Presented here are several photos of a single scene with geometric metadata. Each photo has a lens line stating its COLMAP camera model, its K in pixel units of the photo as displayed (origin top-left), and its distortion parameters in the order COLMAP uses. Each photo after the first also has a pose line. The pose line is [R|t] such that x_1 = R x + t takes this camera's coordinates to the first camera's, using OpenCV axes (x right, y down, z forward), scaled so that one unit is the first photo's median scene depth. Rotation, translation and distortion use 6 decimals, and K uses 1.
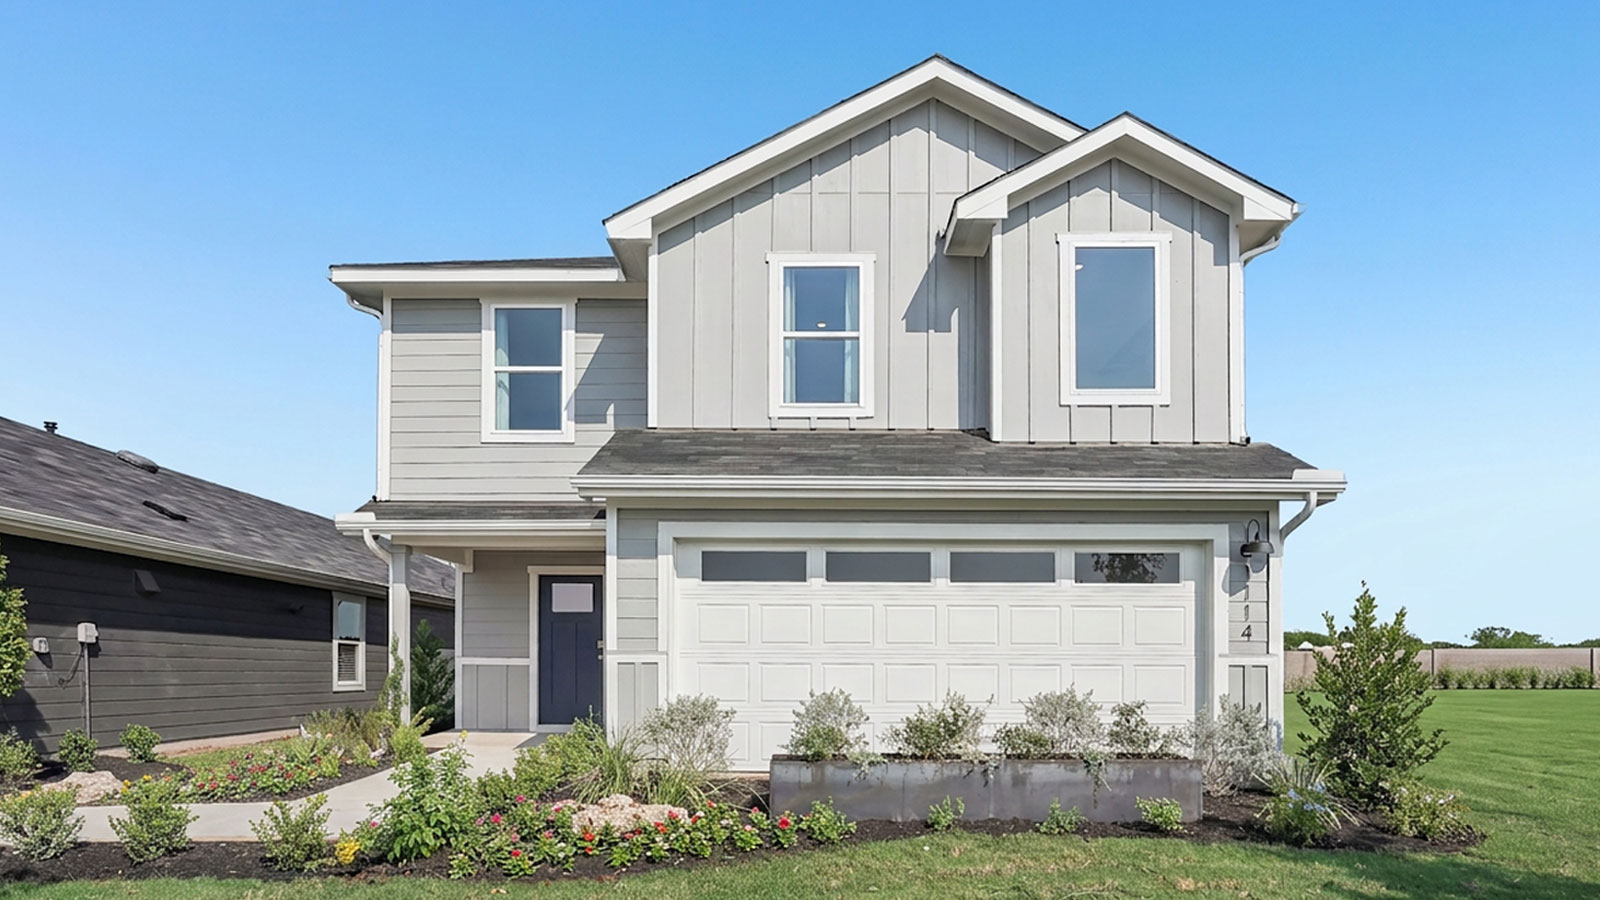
lens RADIAL K [[692.1, 0, 802.8], [0, 692.1, 478.4], [0, 0, 1]] dist [-0.004595, -0.000562]
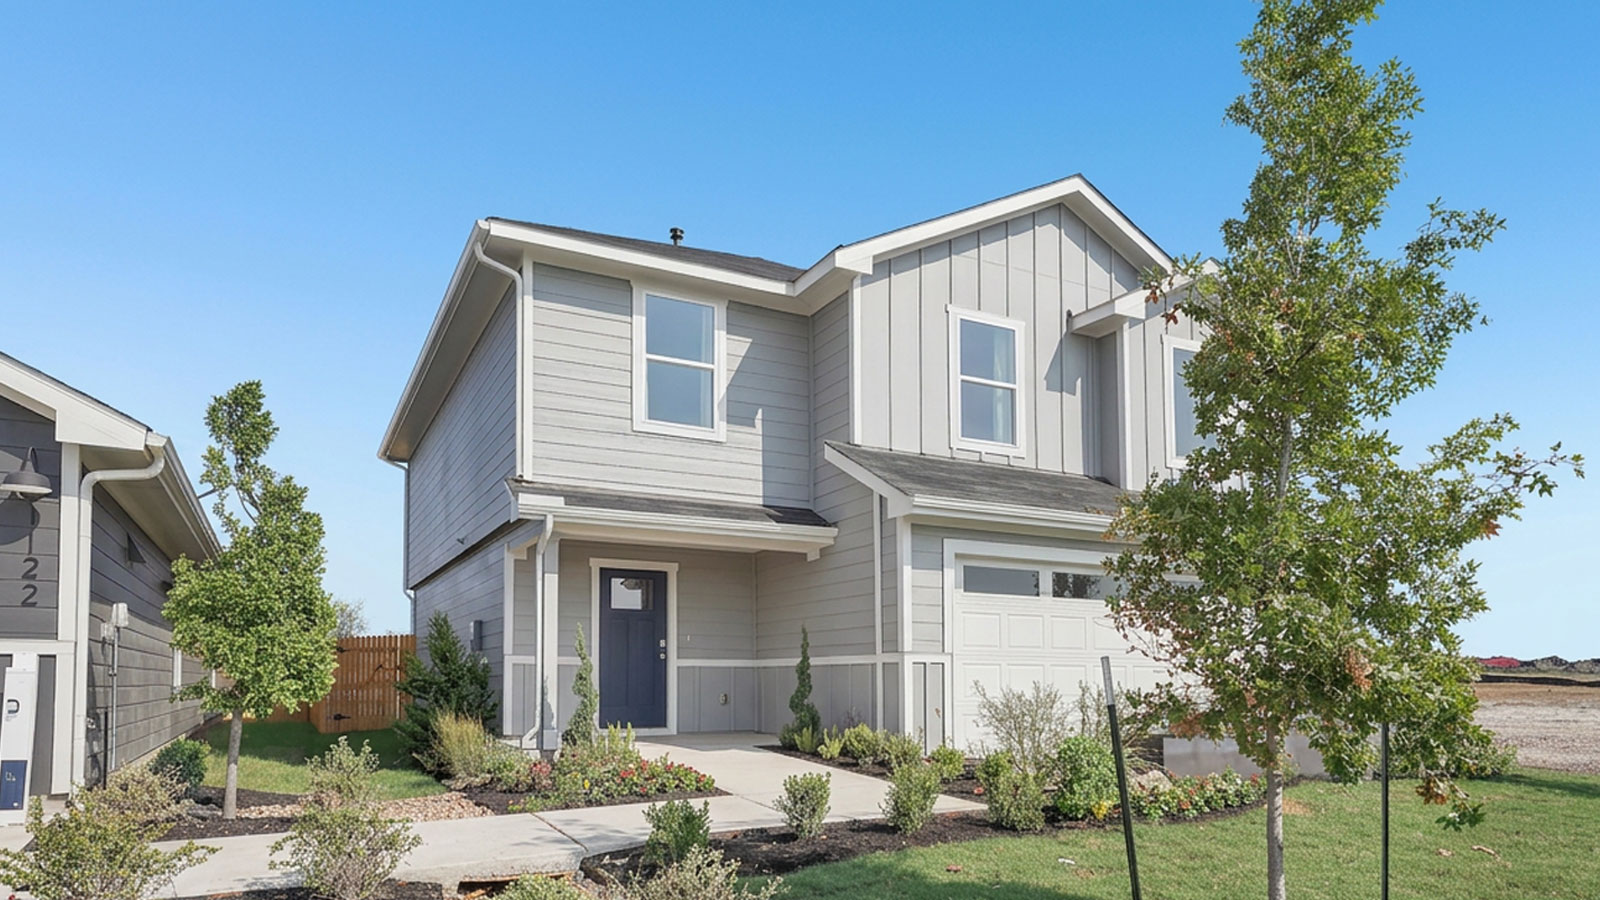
lens RADIAL K [[649.5, 0, 800.0], [0, 649.5, 450.0], [0, 0, 1]] dist [-0.000729, -0.000084]
pose [[0.927669, 0.117489, 0.354439, -0.632828], [-0.101227, 0.992793, -0.064152, 0.010201], [-0.359422, 0.023633, 0.932876, 0.086257]]
